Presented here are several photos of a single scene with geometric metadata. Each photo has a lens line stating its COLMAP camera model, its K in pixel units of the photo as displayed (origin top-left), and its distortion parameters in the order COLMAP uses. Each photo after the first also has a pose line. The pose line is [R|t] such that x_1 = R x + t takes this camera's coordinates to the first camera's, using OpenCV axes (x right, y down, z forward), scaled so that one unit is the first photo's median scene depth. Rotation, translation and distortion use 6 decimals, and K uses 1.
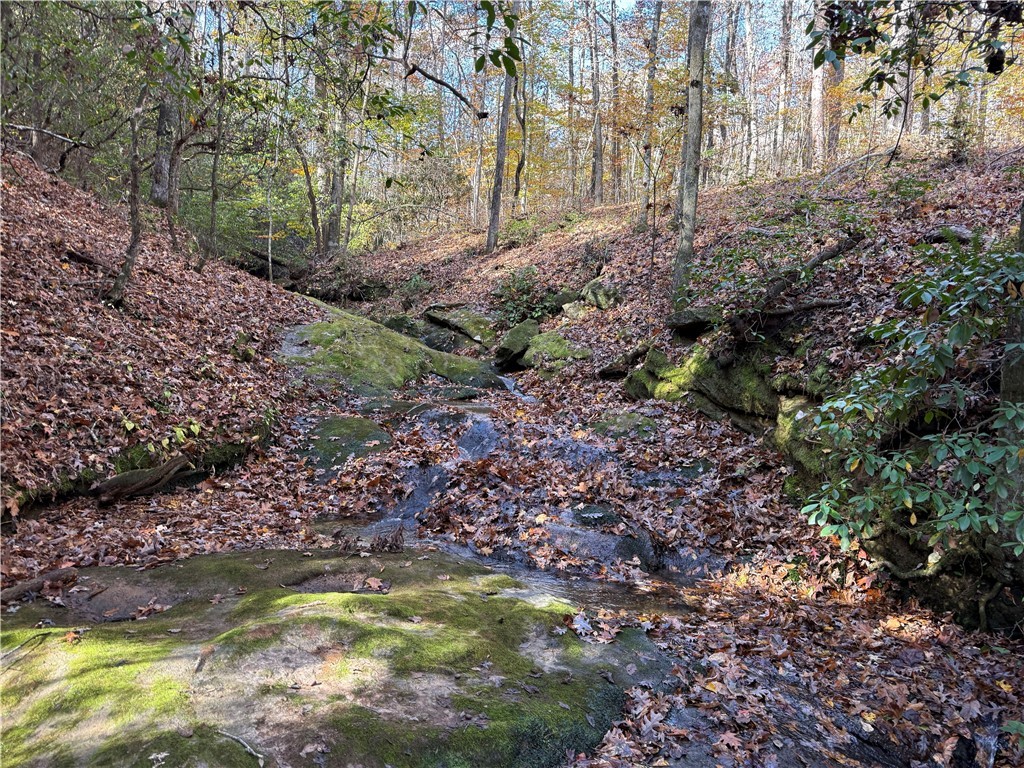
lens RADIAL K [[726.5, 0, 507.9], [0, 726.5, 382.0], [0, 0, 1]] dist [0.094599, -0.170497]
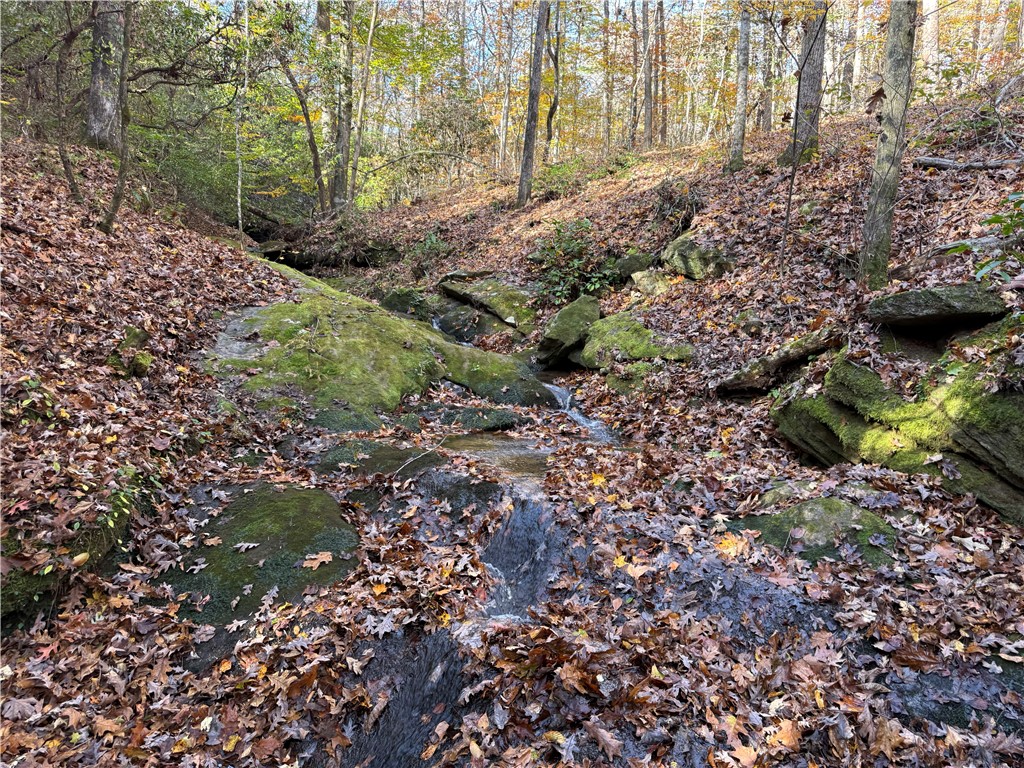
lens RADIAL K [[726.5, 0, 507.9], [0, 726.5, 382.0], [0, 0, 1]] dist [0.094599, -0.170497]
pose [[0.999404, -0.001966, -0.034458, -0.028327], [0.003709, 0.998713, 0.050577, -0.051659], [0.034315, -0.050675, 0.998126, 0.396969]]
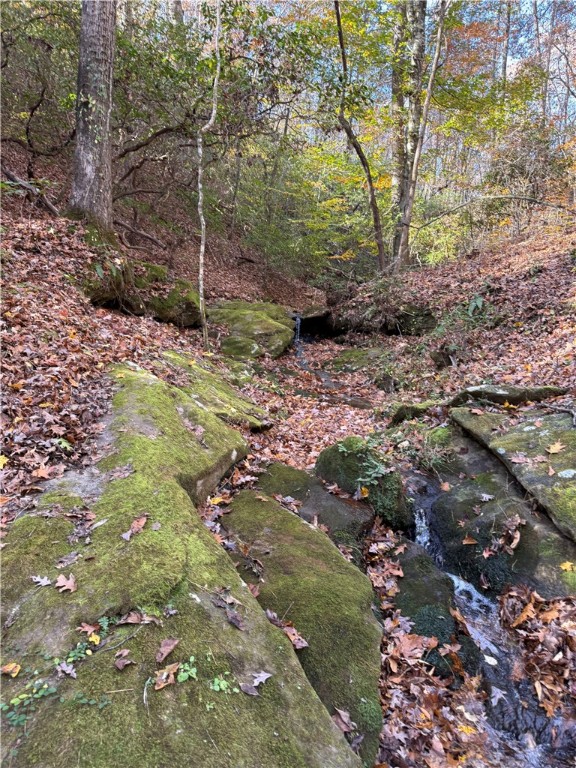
lens RADIAL K [[549.6, 0, 288.0], [0, 549.6, 384.0], [0, 0, 1]] dist [0.125755, -0.276790]
pose [[0.872420, 0.040352, -0.487088, -0.072302], [-0.026310, 0.999018, 0.035638, -0.189882], [0.488048, -0.018276, 0.872625, 1.126406]]
